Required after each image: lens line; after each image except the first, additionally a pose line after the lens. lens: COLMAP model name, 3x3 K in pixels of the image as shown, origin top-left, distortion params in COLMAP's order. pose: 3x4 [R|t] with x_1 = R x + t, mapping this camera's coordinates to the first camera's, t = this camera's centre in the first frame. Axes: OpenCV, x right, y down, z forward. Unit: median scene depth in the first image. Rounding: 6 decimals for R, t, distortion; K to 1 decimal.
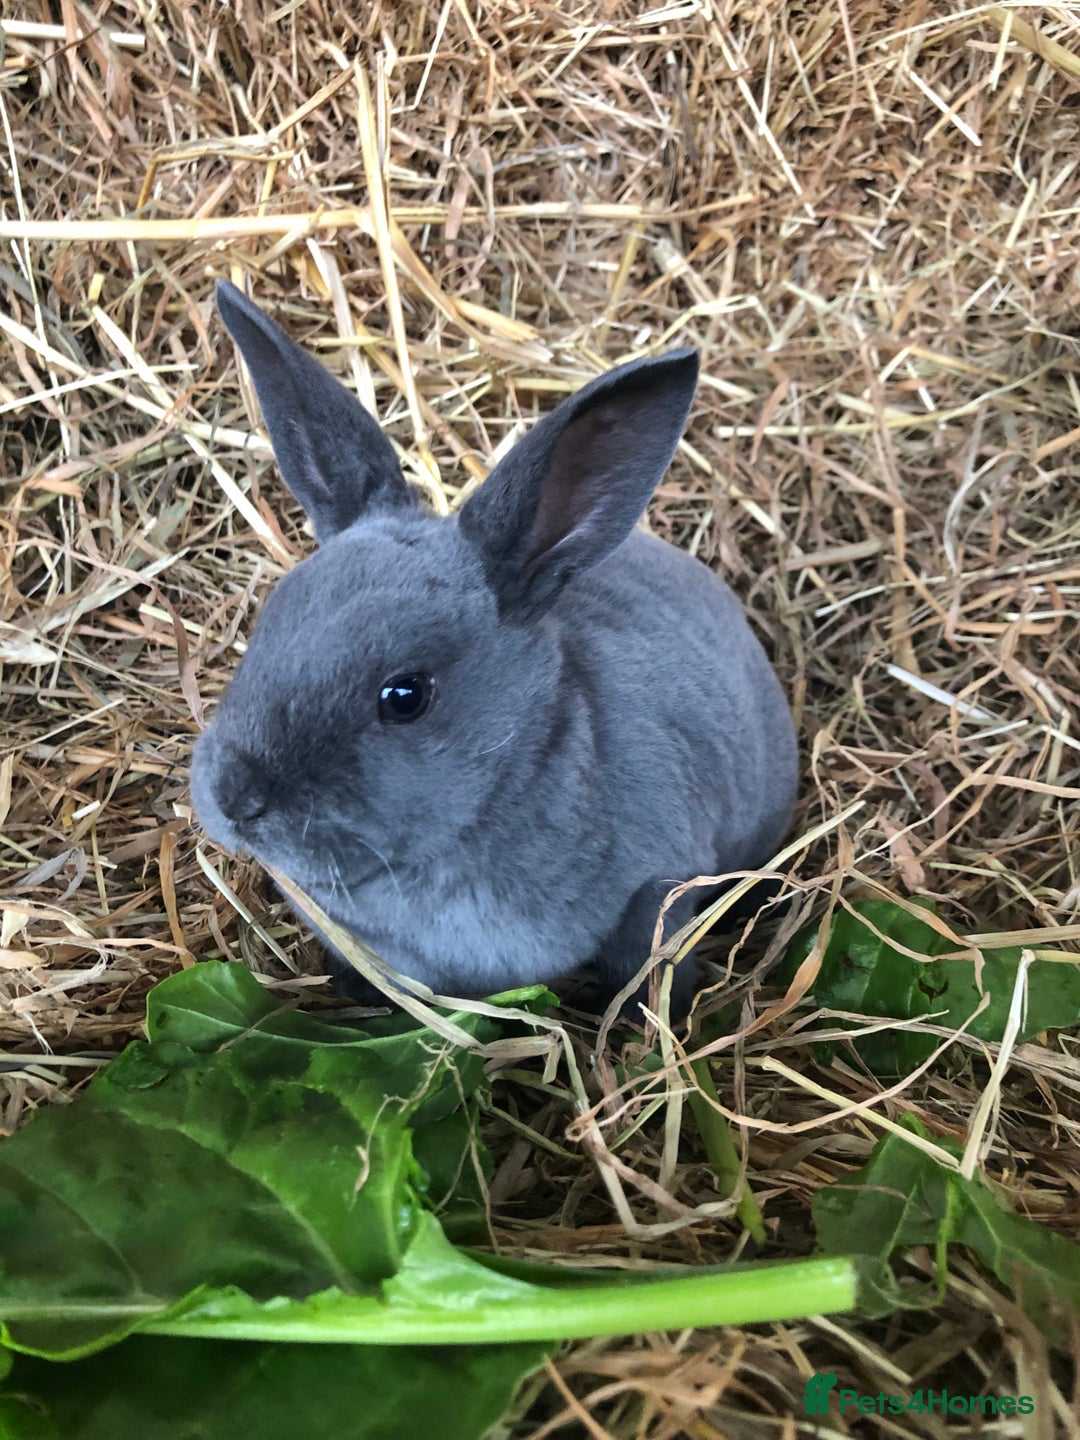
lens RADIAL K [[1248.4, 0, 551.6], [0, 1248.4, 719.3], [0, 0, 1]] dist [-0.003909, 0.035761]
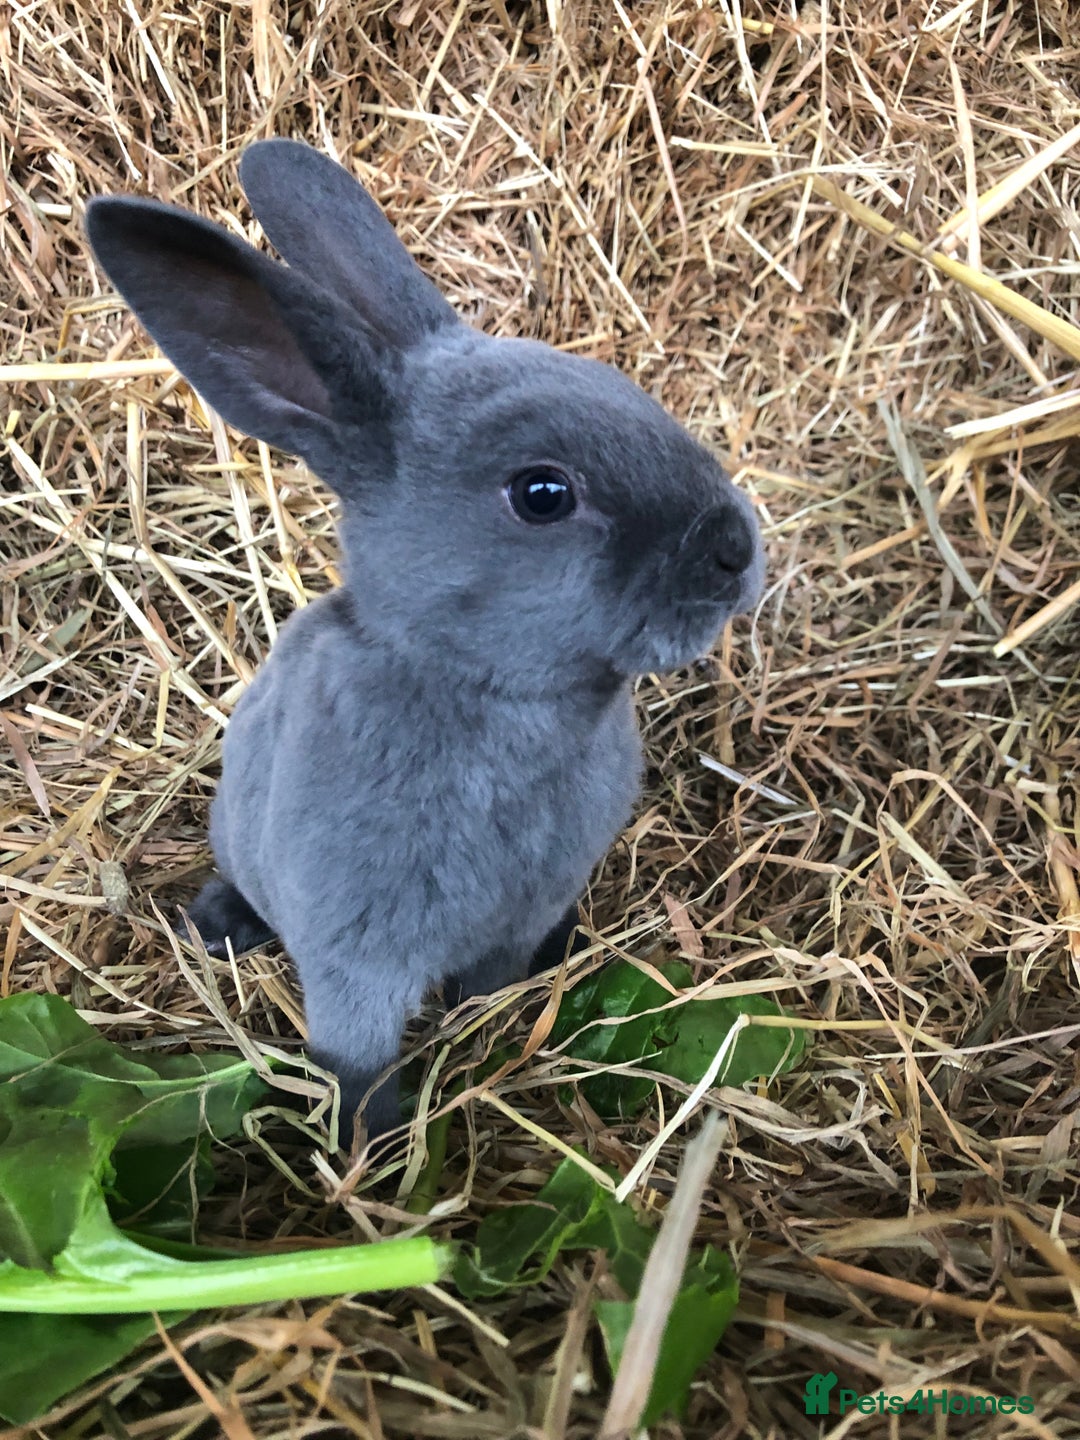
lens RADIAL K [[1248.4, 0, 525.6], [0, 1248.4, 708.8], [0, 0, 1]] dist [-0.003909, 0.035761]
pose [[0.999477, -0.002384, -0.032242, 0.126691], [-0.000783, 0.995202, -0.097840, 0.019756], [0.032321, 0.097815, 0.994680, -0.073462]]
